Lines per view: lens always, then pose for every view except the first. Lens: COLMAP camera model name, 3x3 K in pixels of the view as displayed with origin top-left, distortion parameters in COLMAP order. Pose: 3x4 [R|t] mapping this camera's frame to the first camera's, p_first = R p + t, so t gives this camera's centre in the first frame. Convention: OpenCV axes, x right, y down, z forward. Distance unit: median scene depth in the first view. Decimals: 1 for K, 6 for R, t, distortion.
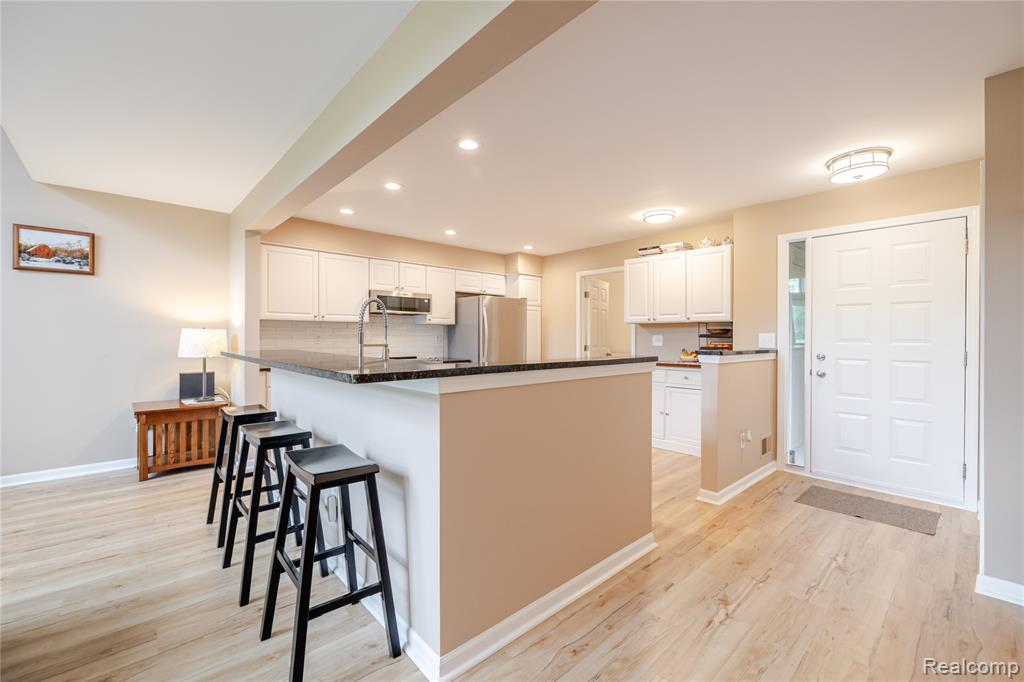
lens RADIAL K [[429.7, 0, 511.2], [0, 429.7, 331.9], [0, 0, 1]] dist [0.001628, 0.000211]
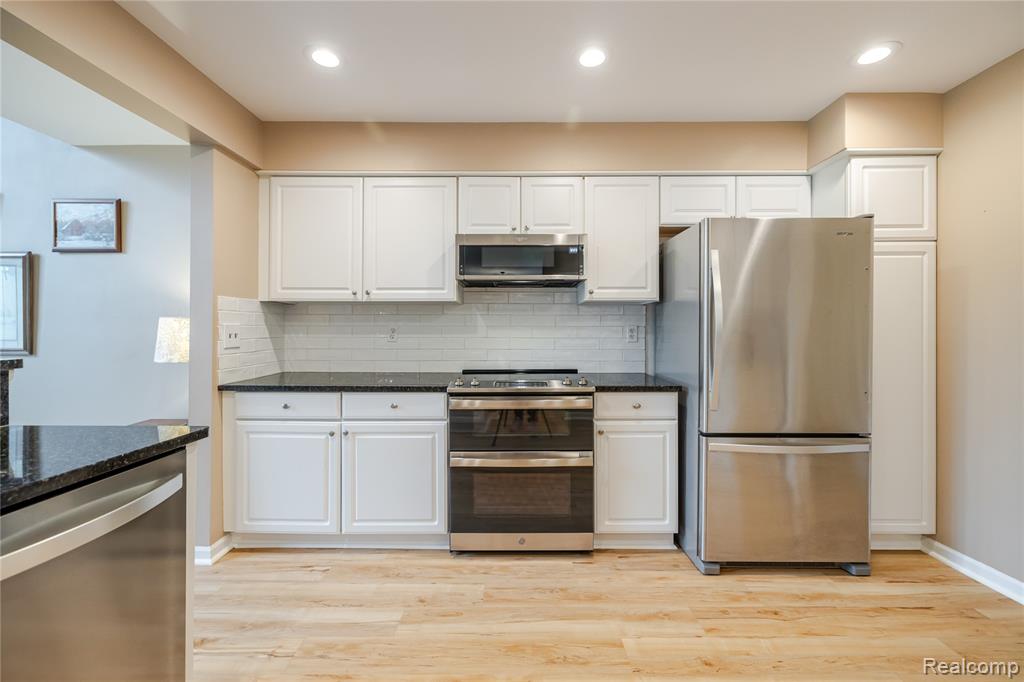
lens RADIAL K [[429.7, 0, 511.2], [0, 429.7, 331.9], [0, 0, 1]] dist [0.001628, 0.000211]
pose [[0.739965, -0.003901, -0.672634, 0.085943], [0.009989, 0.999937, 0.005190, 0.016550], [0.672571, -0.010559, 0.739957, 0.899605]]
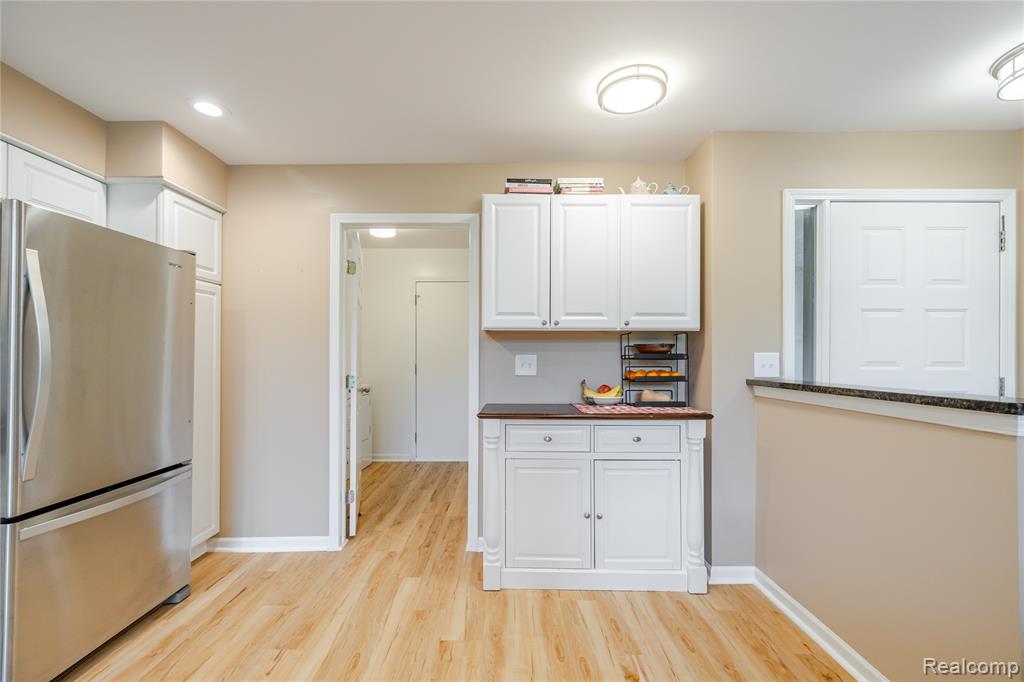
lens RADIAL K [[434.2, 0, 509.5], [0, 434.2, 352.3], [0, 0, 1]] dist [-0.000966, 0.000158]
pose [[0.675832, 0.001311, 0.737054, -0.089324], [-0.007193, 0.999963, 0.004817, 0.003364], [-0.737020, -0.008557, 0.675817, 0.903256]]
